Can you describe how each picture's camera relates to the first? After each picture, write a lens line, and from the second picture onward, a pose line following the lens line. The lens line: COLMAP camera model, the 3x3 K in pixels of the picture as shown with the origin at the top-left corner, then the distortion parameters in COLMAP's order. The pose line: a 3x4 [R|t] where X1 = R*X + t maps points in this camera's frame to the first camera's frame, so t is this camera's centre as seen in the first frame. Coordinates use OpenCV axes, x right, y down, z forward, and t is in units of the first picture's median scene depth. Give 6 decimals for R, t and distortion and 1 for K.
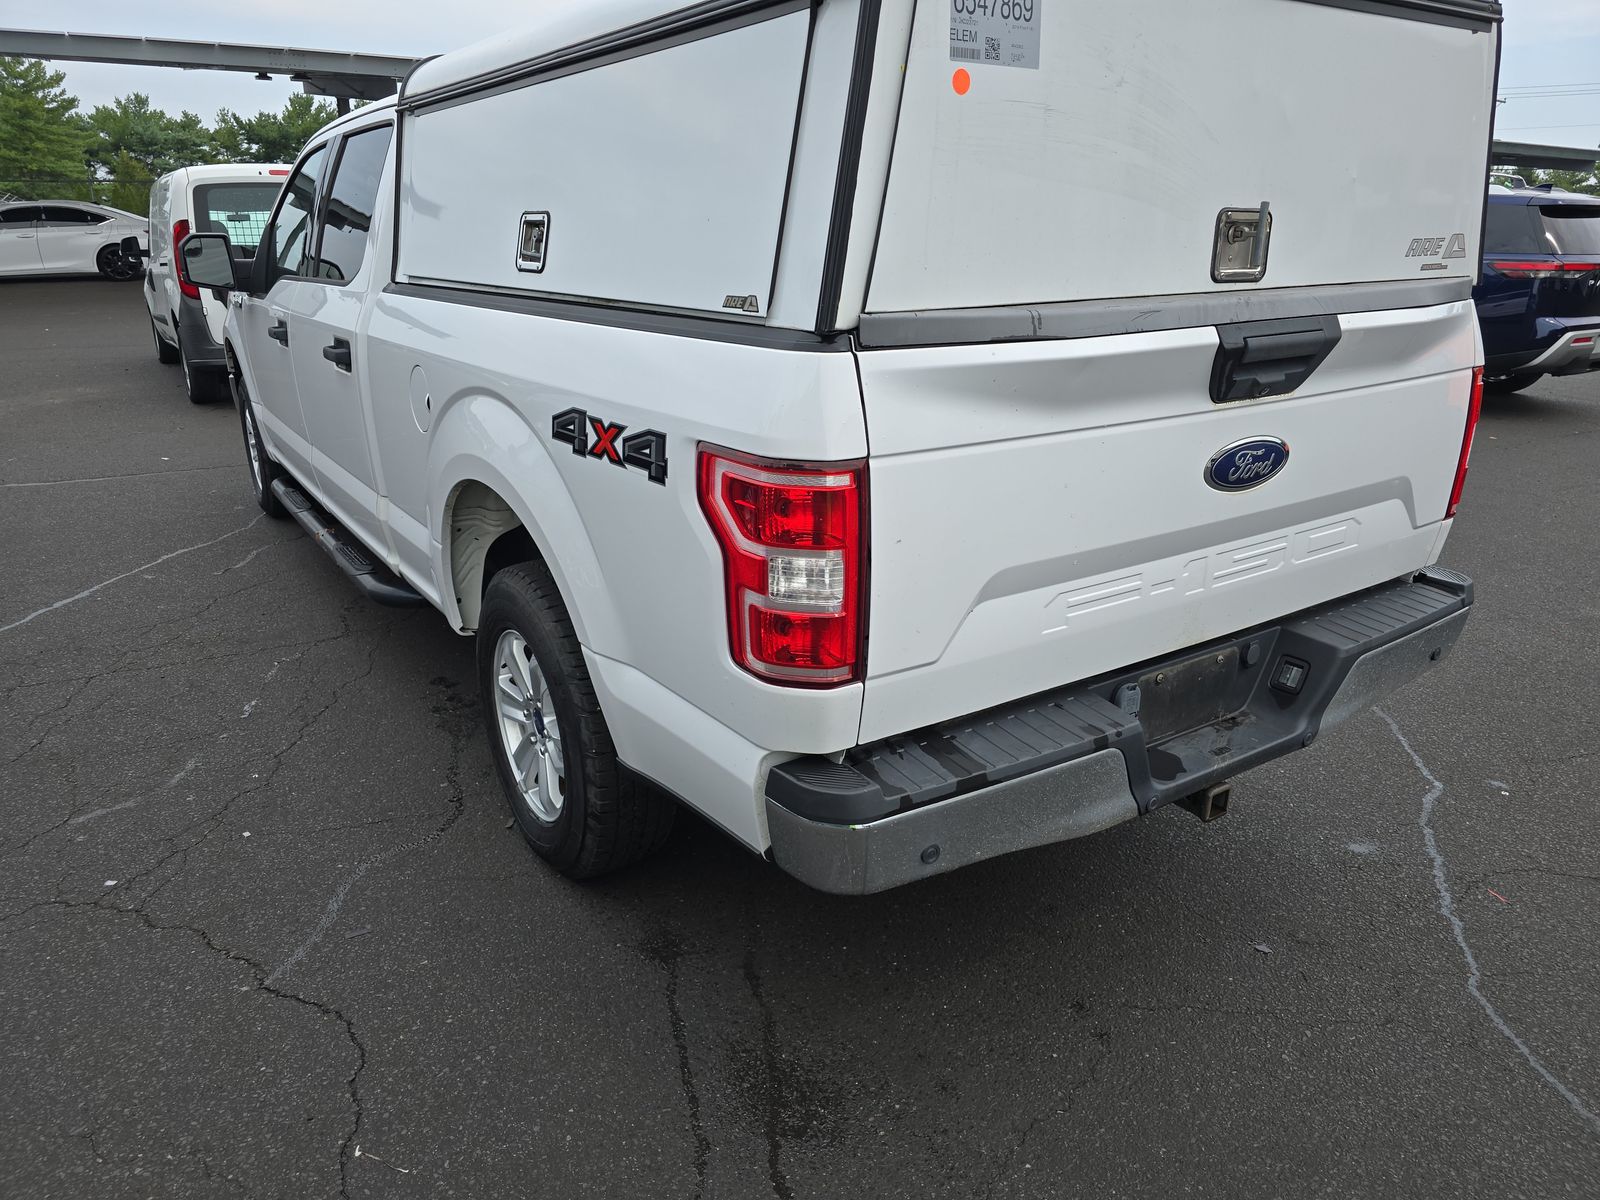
lens RADIAL K [[1063.8, 0, 794.0], [0, 1063.8, 609.2], [0, 0, 1]] dist [0.041331, -0.036870]
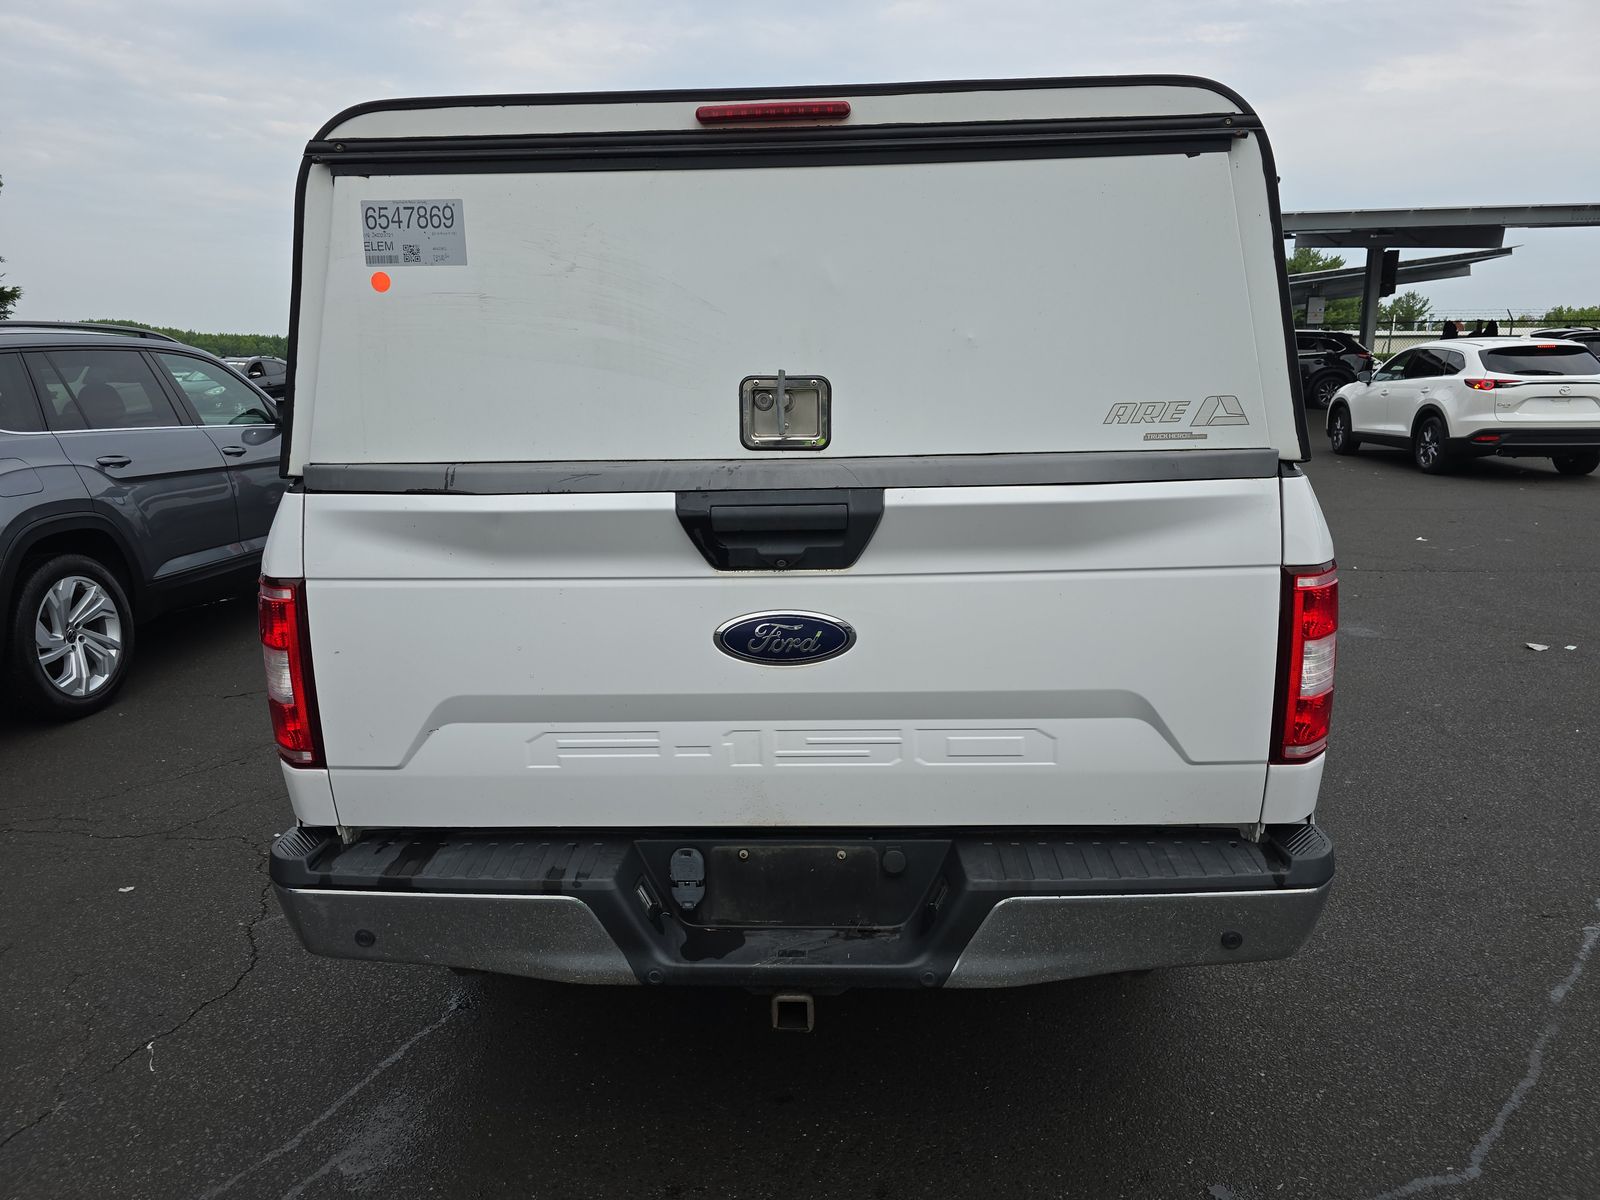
lens RADIAL K [[1063.8, 0, 791.2], [0, 1063.8, 606.8], [0, 0, 1]] dist [0.041331, -0.036870]
pose [[0.814382, 0.117951, -0.568216, 1.095643], [-0.181990, 0.981643, -0.057063, -0.127990], [0.551055, 0.149880, 0.820898, 0.275974]]
